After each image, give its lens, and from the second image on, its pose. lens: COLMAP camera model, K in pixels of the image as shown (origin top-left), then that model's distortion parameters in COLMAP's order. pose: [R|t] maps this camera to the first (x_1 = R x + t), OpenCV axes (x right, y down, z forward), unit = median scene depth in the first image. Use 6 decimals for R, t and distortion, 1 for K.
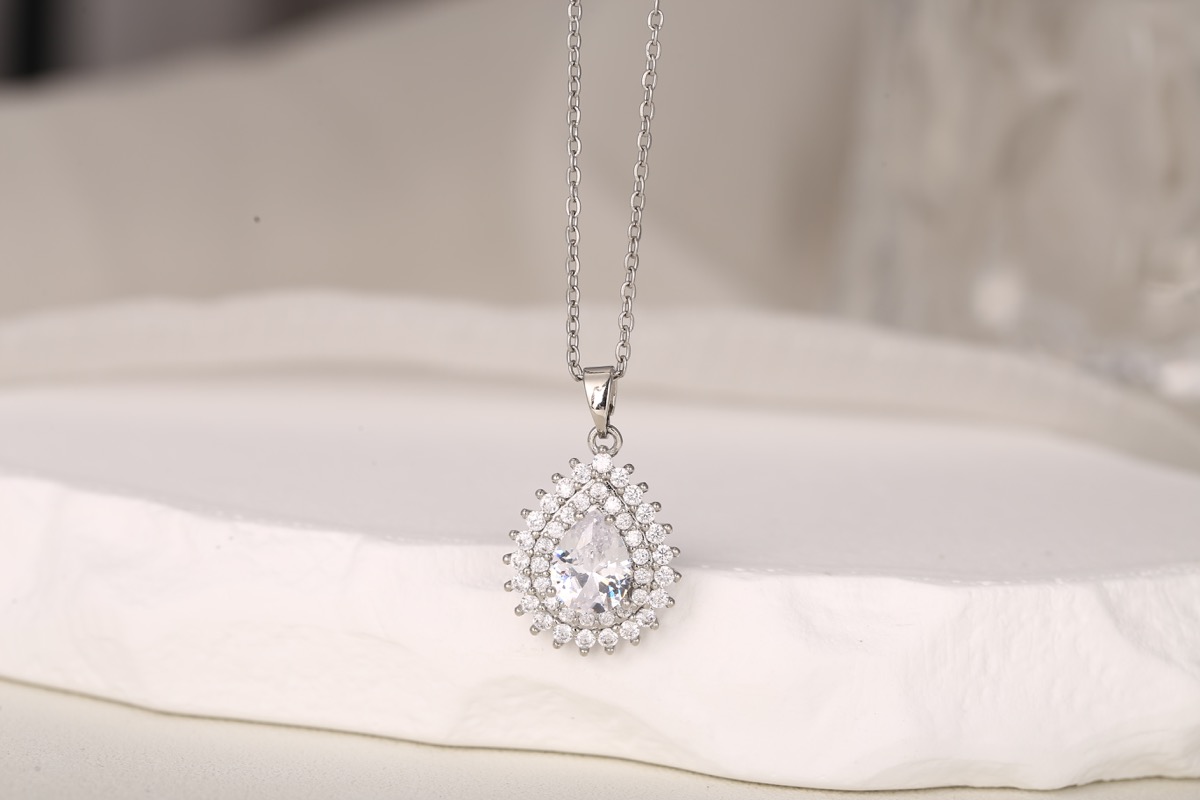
lens RADIAL K [[5741.9, 0, 601.1], [0, 5741.9, 401.8], [0, 0, 1]] dist [0.121815, 0.000000]
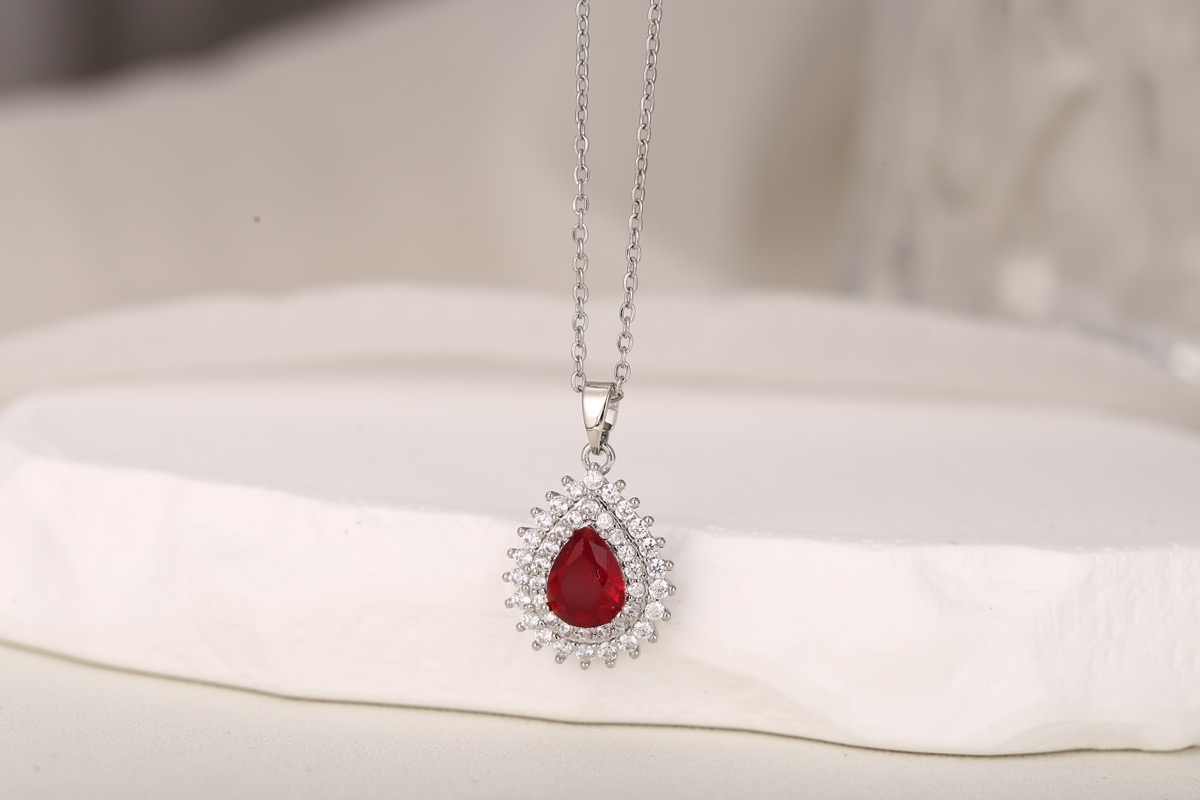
lens RADIAL K [[5741.9, 0, 597.7], [0, 5741.9, 402.6], [0, 0, 1]] dist [0.121815, 0.000000]
pose [[0.996428, -0.020463, 0.081930, -0.105337], [0.021445, 0.999708, -0.011116, 0.014828], [-0.081679, 0.012834, 0.996576, -0.009909]]
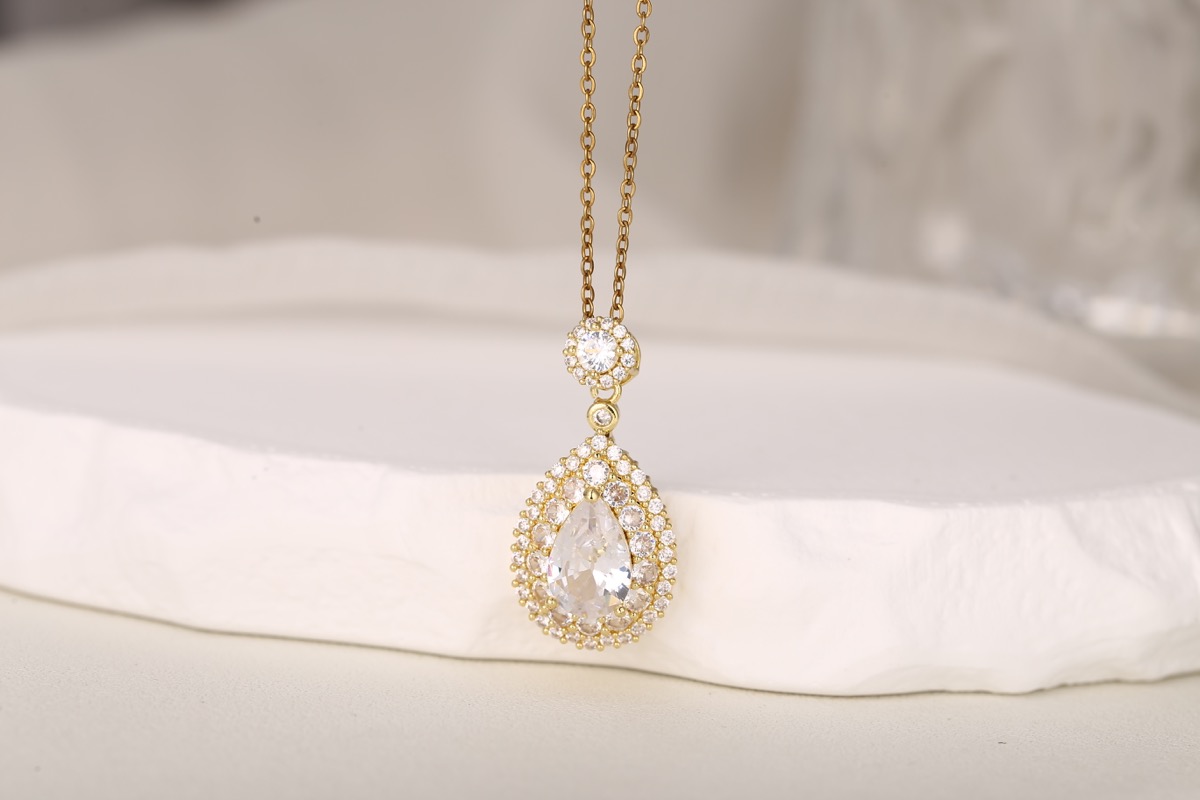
lens RADIAL K [[5741.9, 0, 593.9], [0, 5741.9, 358.3], [0, 0, 1]] dist [0.121815, 0.000000]
pose [[0.999276, -0.007427, 0.037308, -0.043024], [0.007186, 0.999953, 0.006581, -0.003984], [-0.037355, -0.006308, 0.999282, -0.088351]]
